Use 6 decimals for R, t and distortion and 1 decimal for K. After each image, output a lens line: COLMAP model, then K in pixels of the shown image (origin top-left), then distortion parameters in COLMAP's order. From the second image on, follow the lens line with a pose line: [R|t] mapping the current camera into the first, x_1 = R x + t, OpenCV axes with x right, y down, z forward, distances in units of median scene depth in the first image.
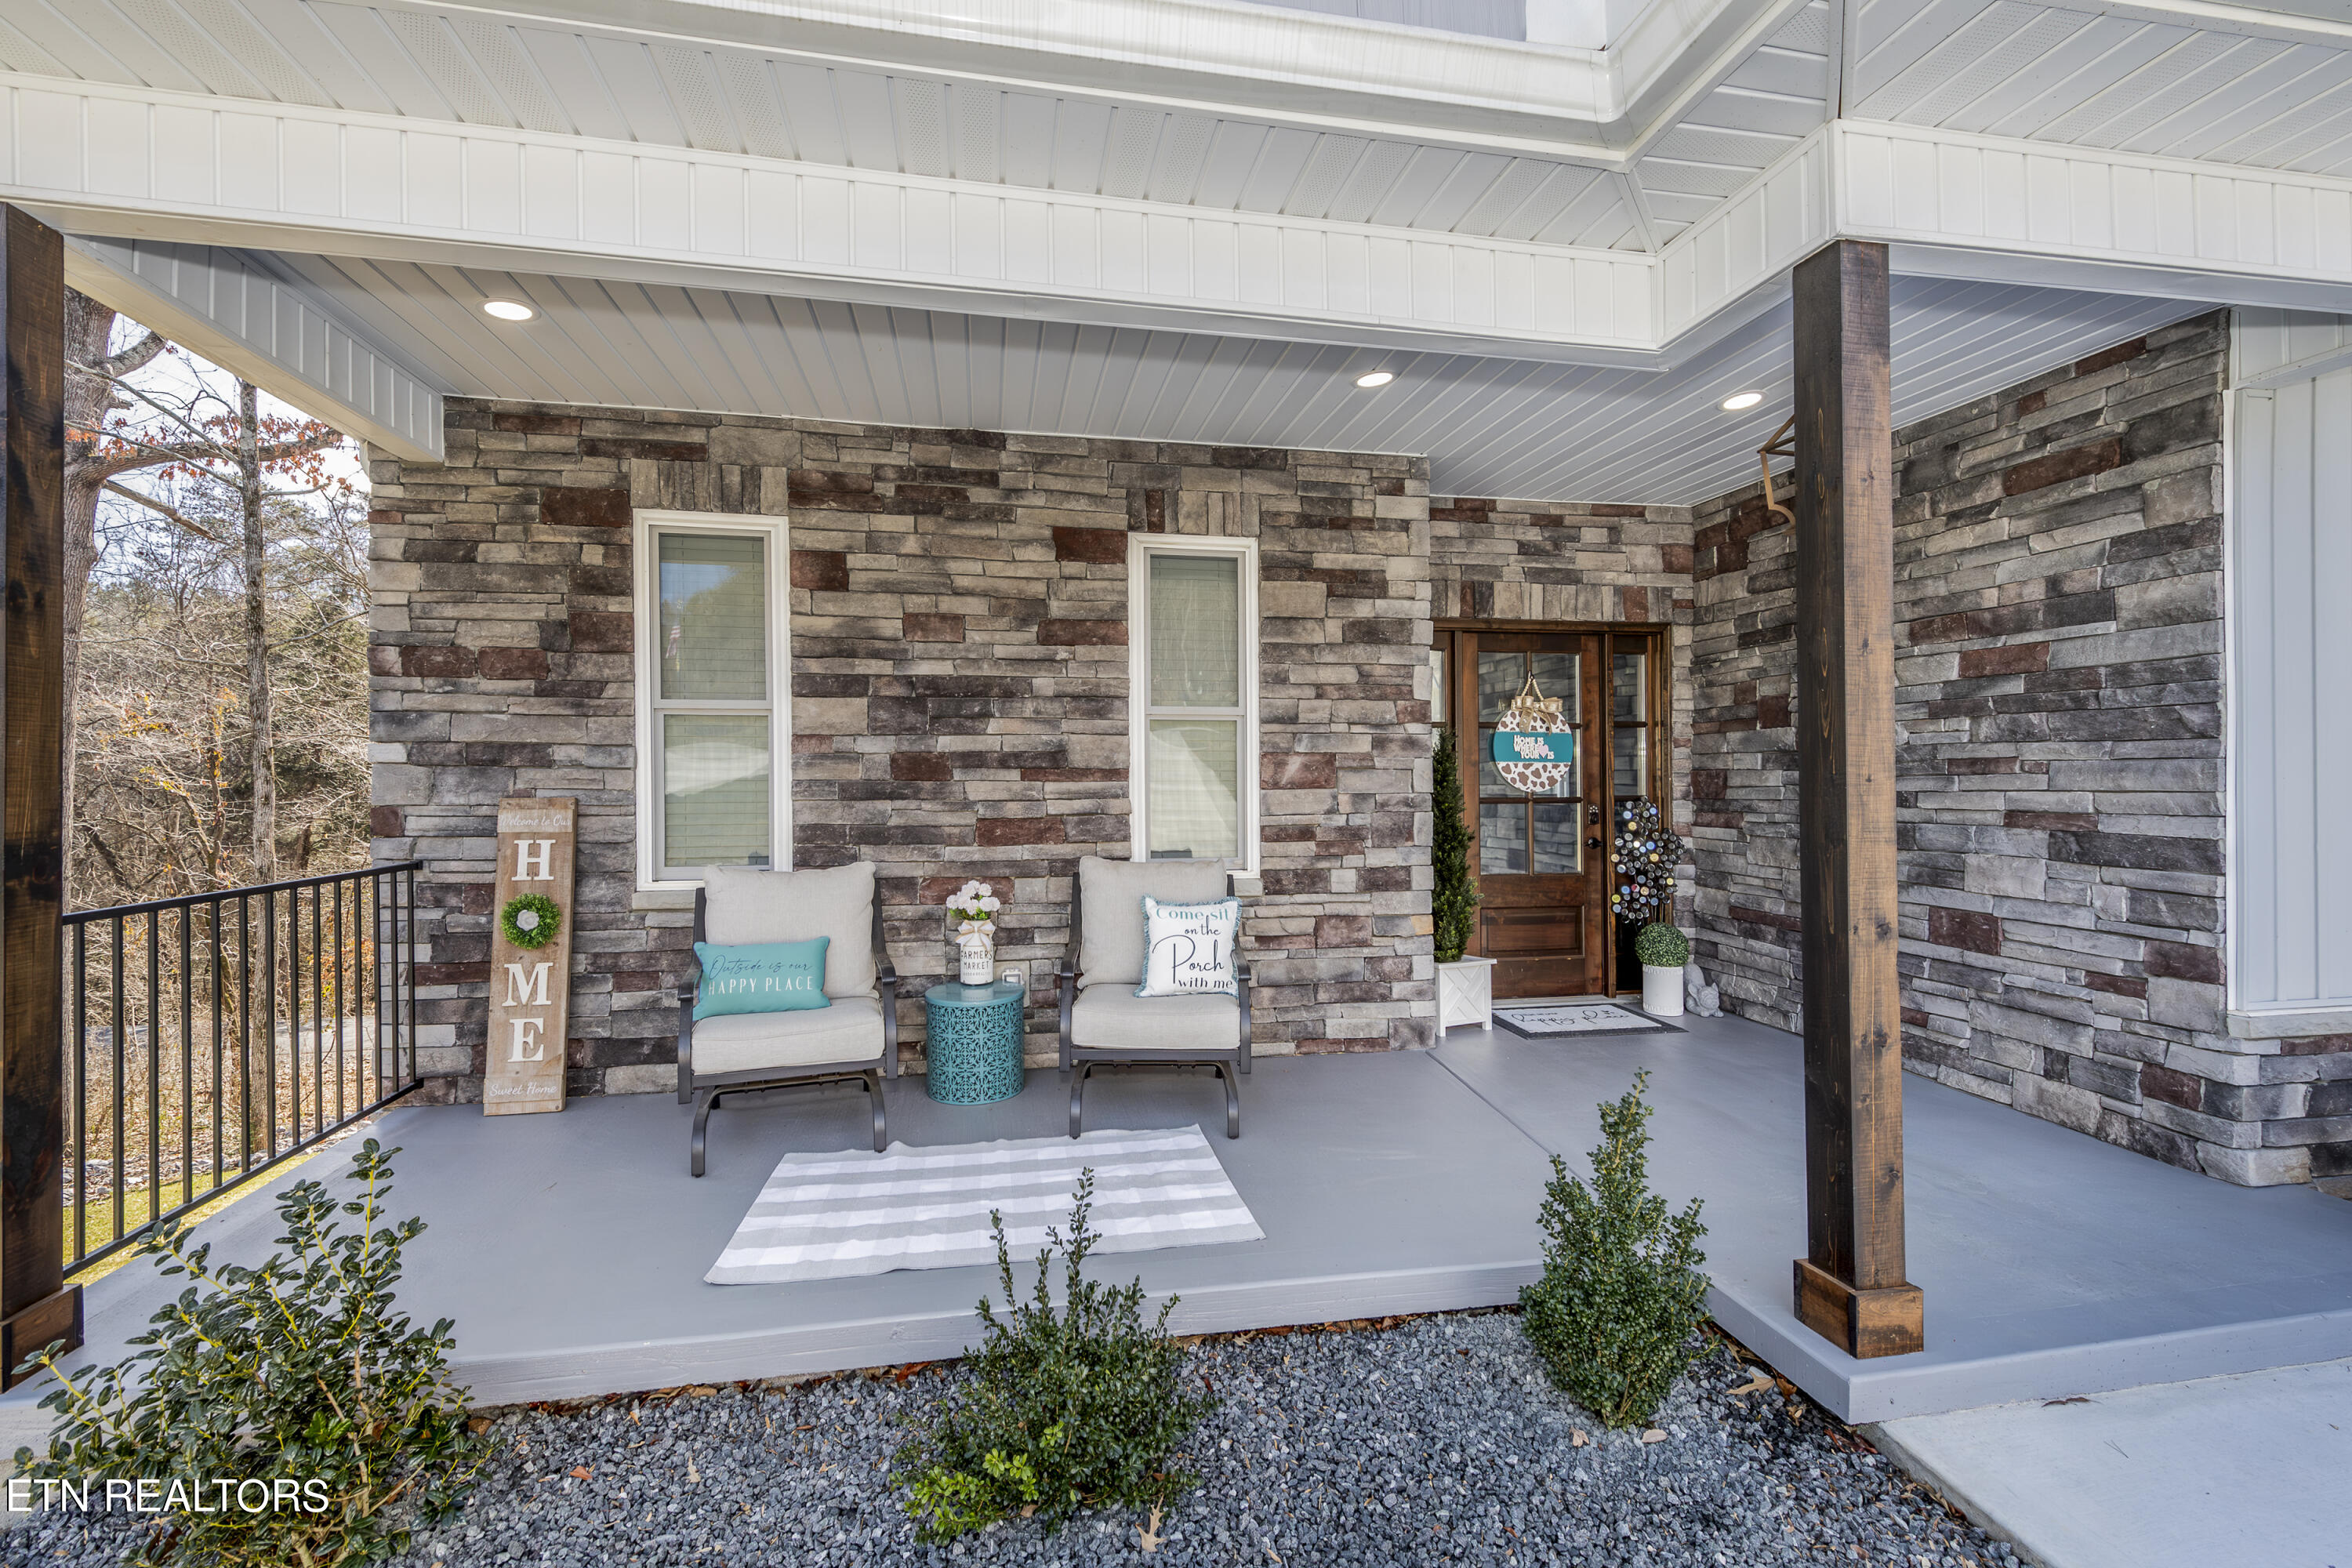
lens RADIAL K [[1009.1, 0, 1152.5], [0, 1009.1, 789.0], [0, 0, 1]] dist [0.016160, -0.002837]
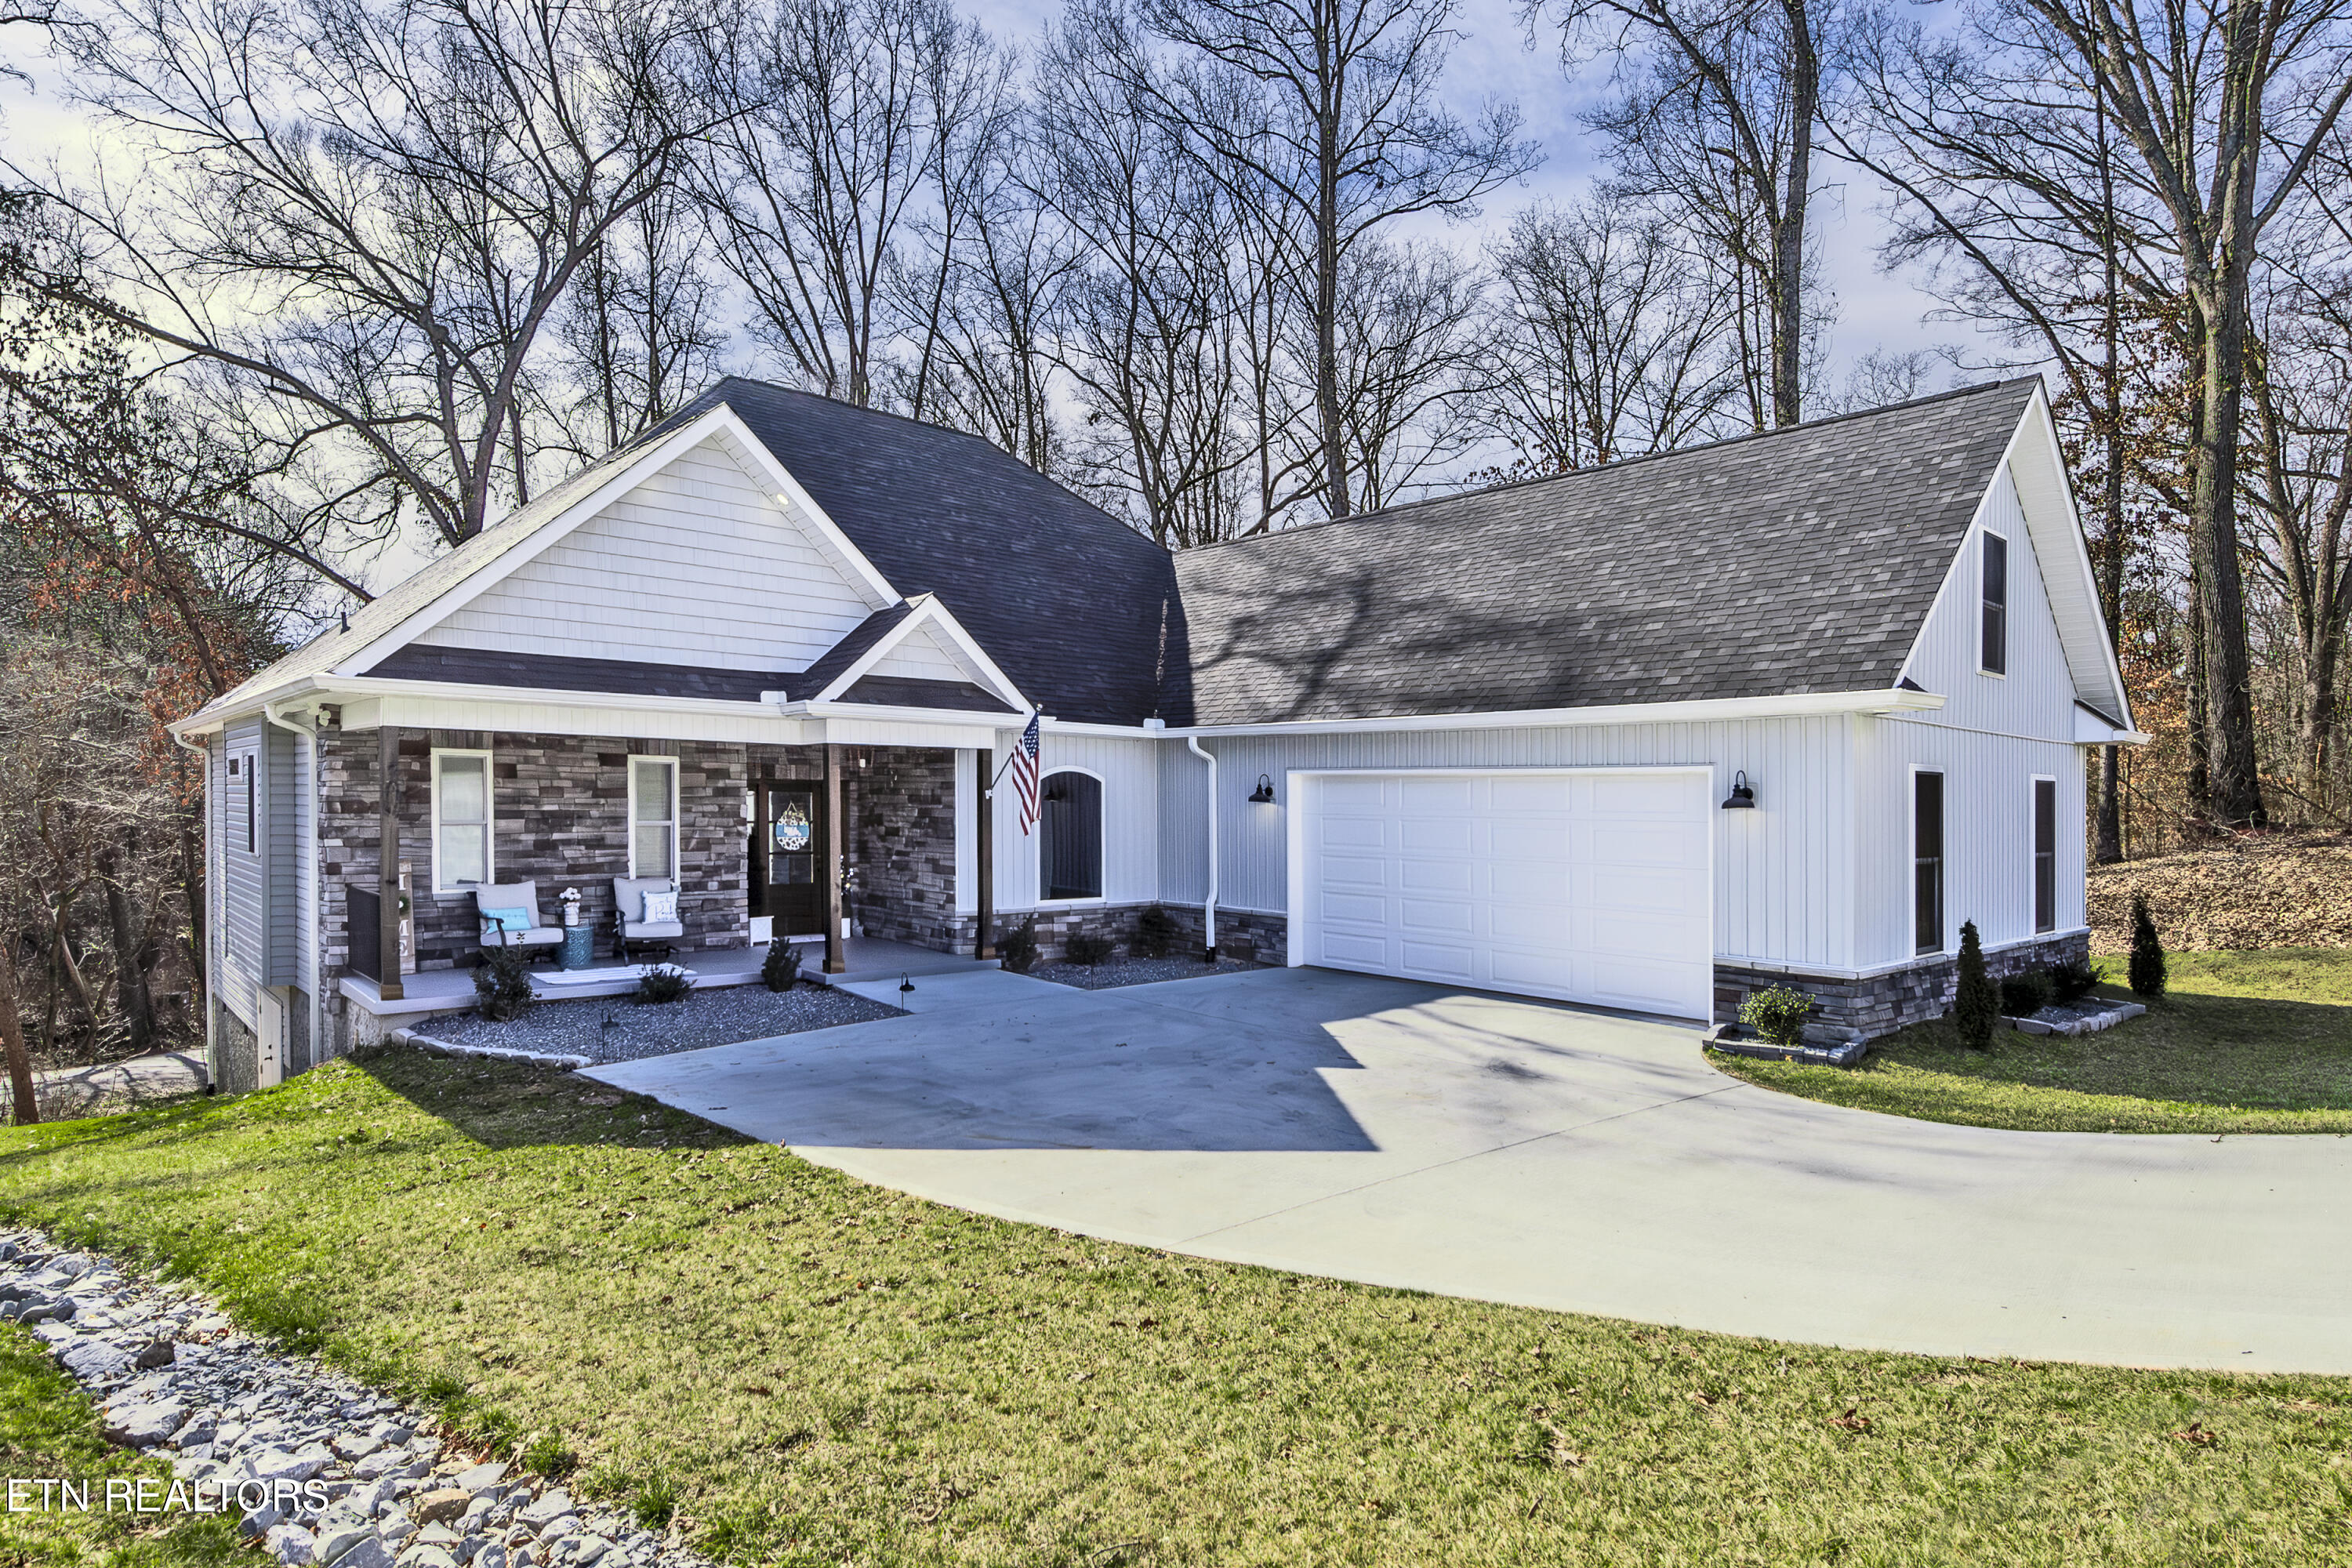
lens RADIAL K [[937.6, 0, 1083.3], [0, 937.6, 843.6], [0, 0, 1]] dist [0.009840, -0.001028]
pose [[0.827805, 0.000757, 0.561016, -0.447987], [-0.011177, 0.999823, 0.015144, -0.079267], [-0.560905, -0.018807, 0.827666, -1.825733]]
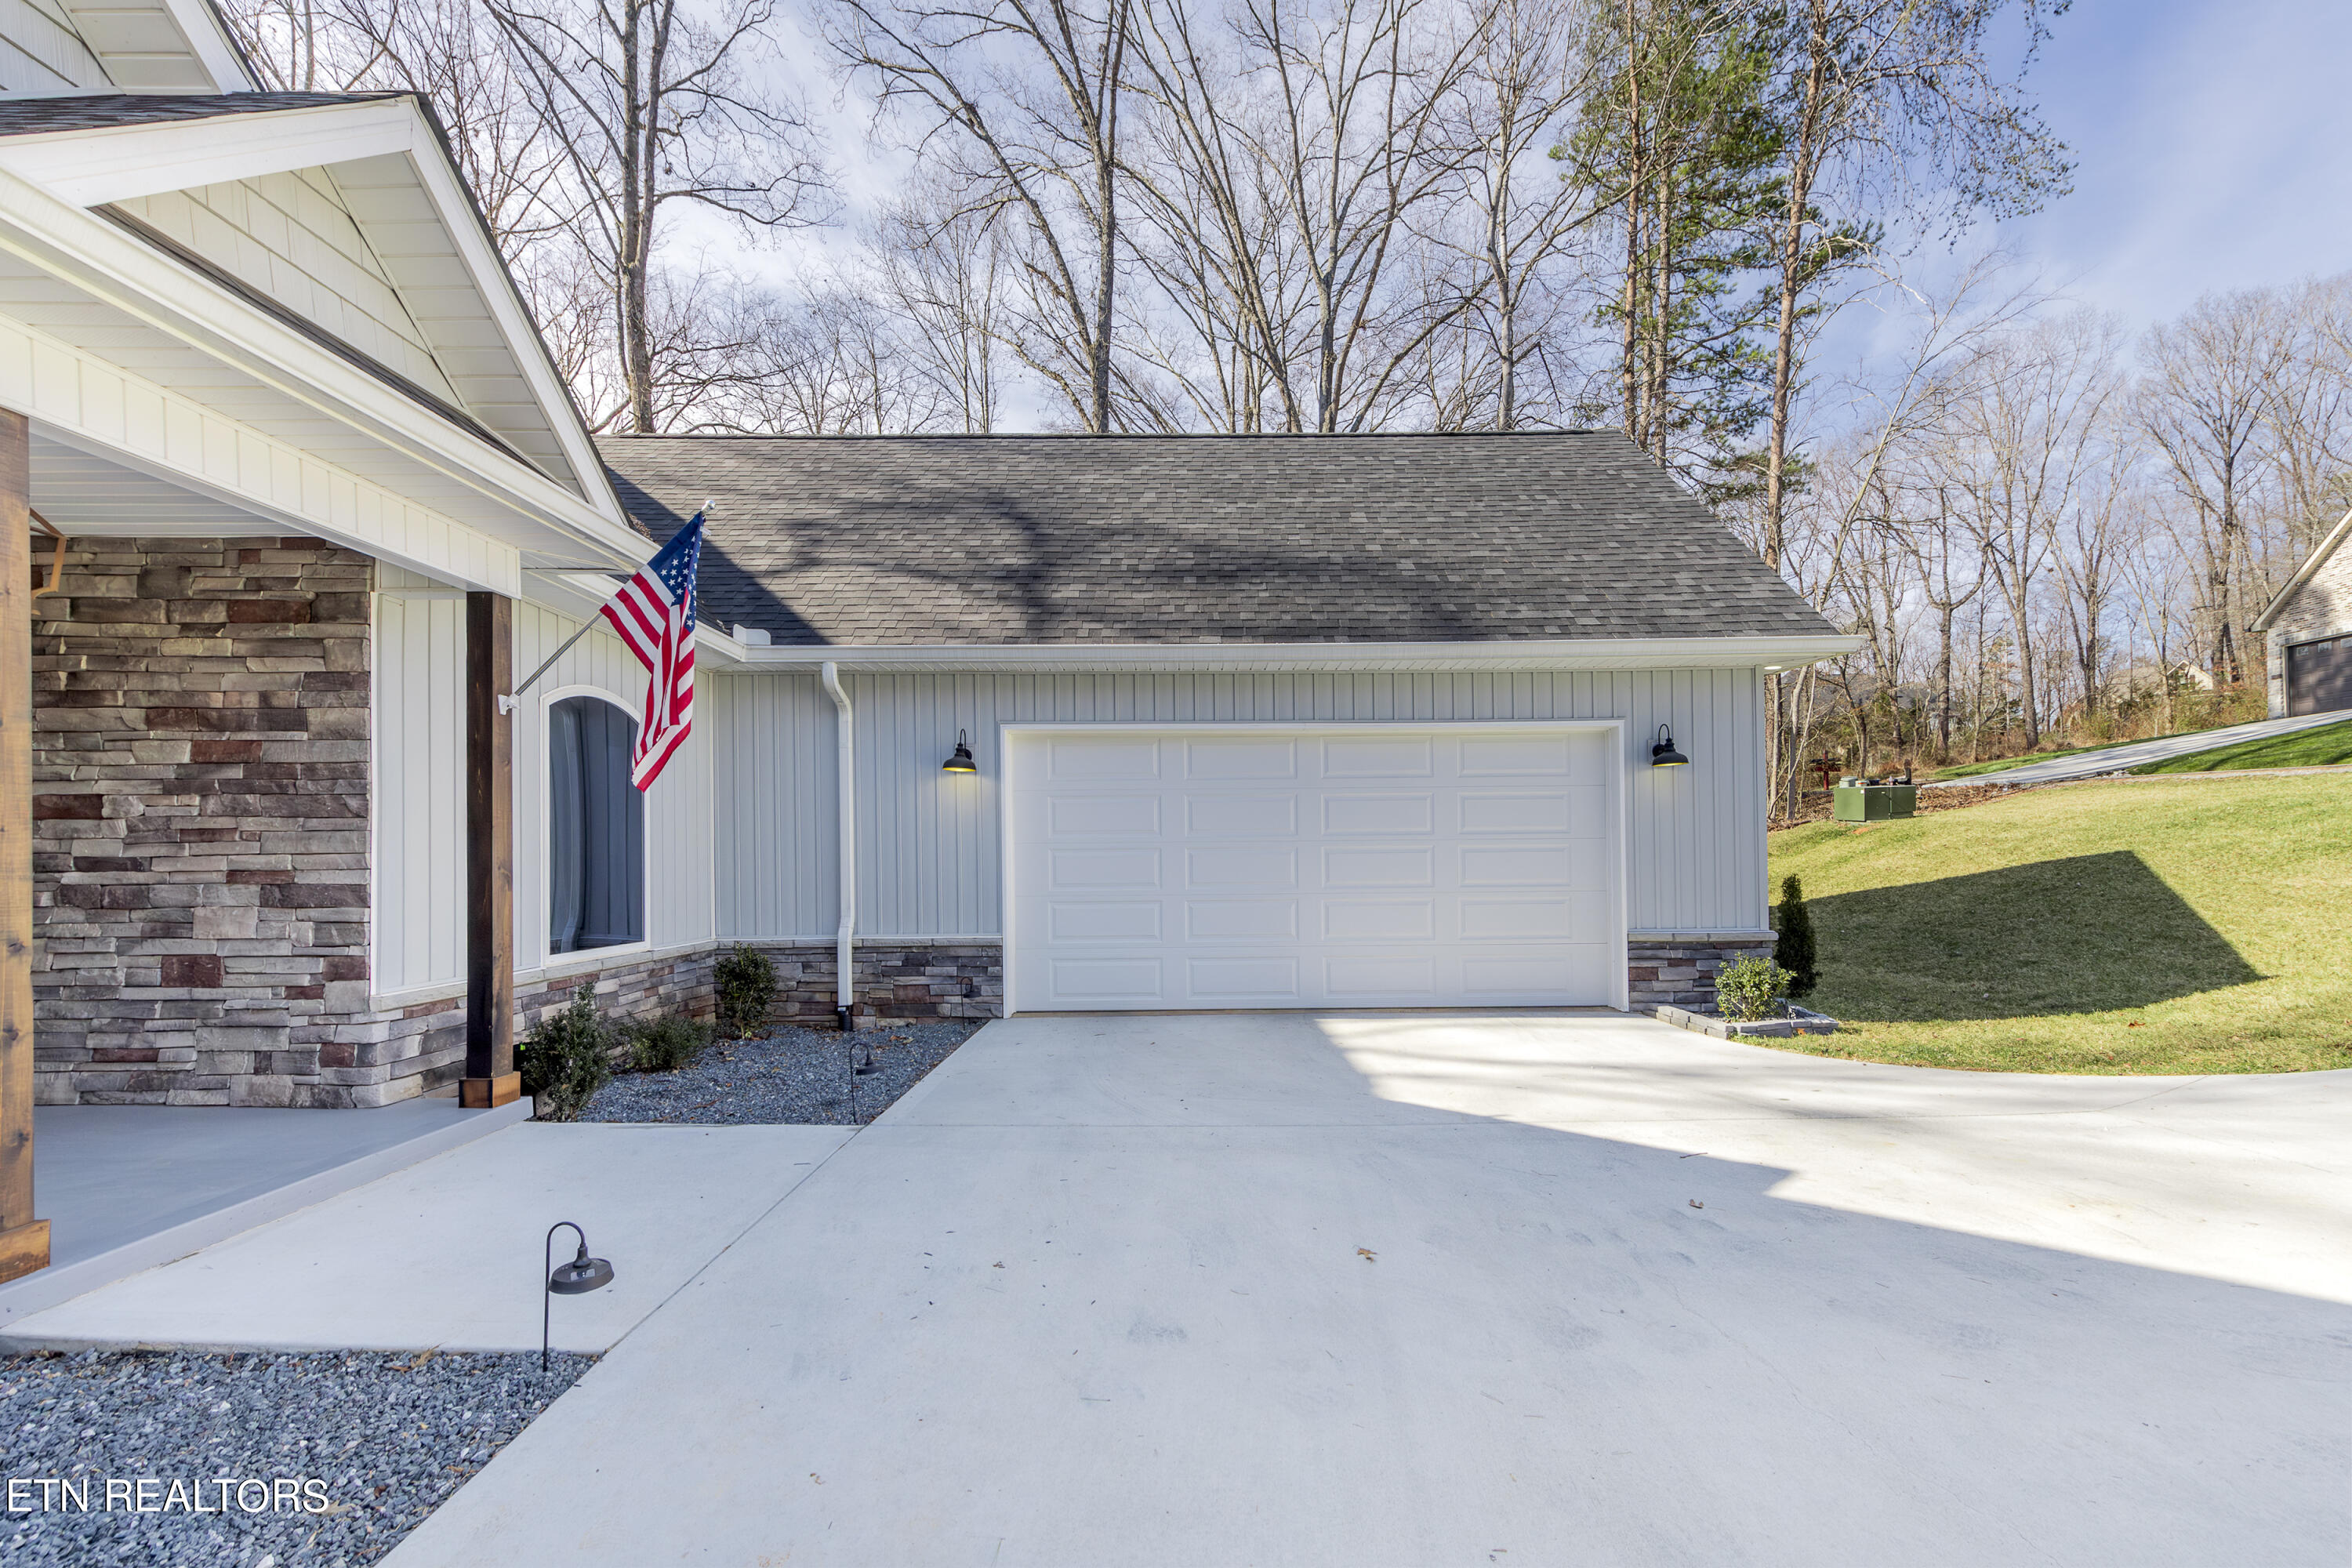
lens RADIAL K [[937.6, 0, 1165.8], [0, 937.6, 840.7], [0, 0, 1]] dist [0.009840, -0.001028]
pose [[0.172505, 0.018883, 0.984828, -0.115583], [0.016607, 0.999618, -0.022075, 0.029926], [-0.984869, 0.020163, 0.172126, -0.348697]]
